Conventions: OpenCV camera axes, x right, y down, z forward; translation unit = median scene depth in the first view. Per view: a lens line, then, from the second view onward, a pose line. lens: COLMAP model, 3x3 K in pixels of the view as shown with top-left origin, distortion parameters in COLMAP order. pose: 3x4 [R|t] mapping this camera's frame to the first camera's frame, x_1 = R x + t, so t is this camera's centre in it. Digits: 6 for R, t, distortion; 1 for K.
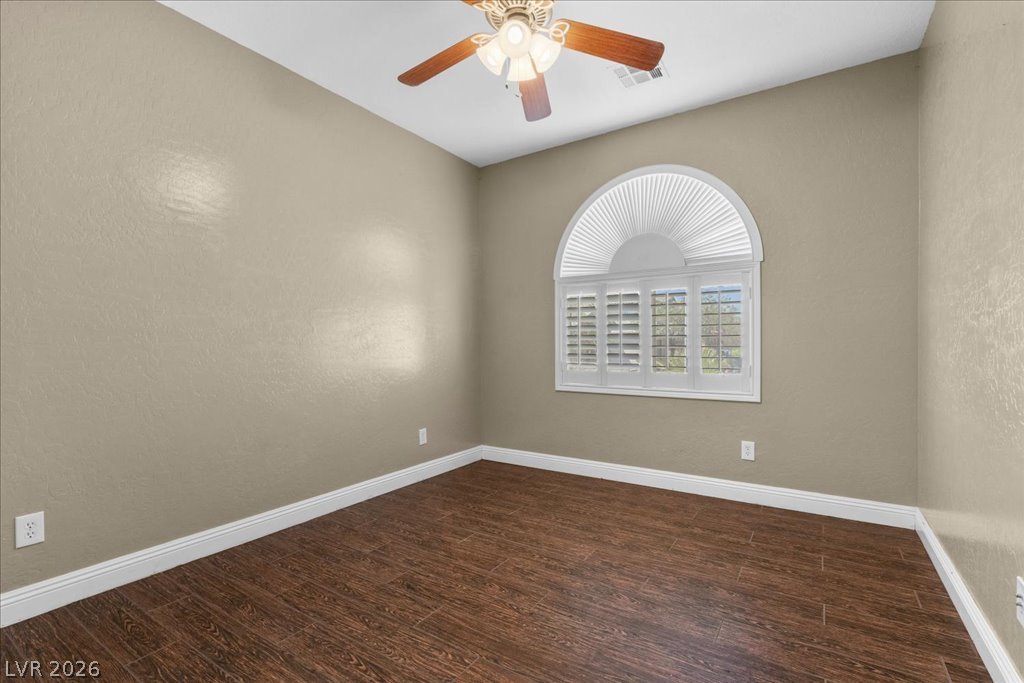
lens RADIAL K [[464.3, 0, 511.3], [0, 464.3, 343.5], [0, 0, 1]] dist [-0.001087, -0.000442]
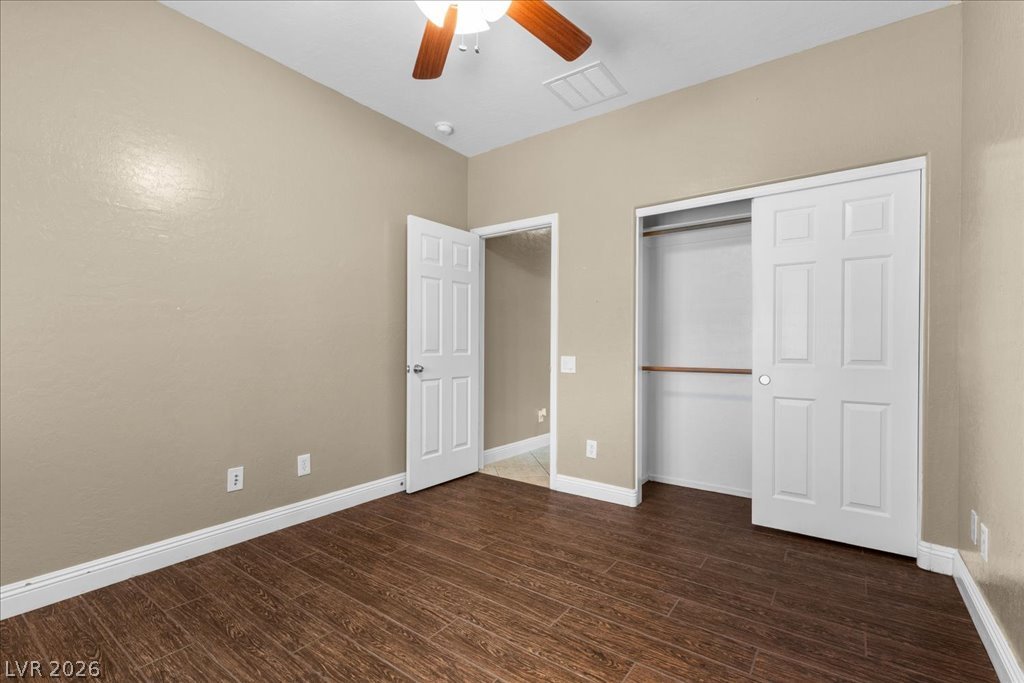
lens RADIAL K [[464.3, 0, 509.7], [0, 464.3, 348.2], [0, 0, 1]] dist [-0.001087, -0.000442]
pose [[-0.998749, 0.005589, 0.049681, -0.118820], [0.005683, 0.999982, 0.001749, 0.000633], [-0.049671, 0.002029, -0.998764, 1.986142]]
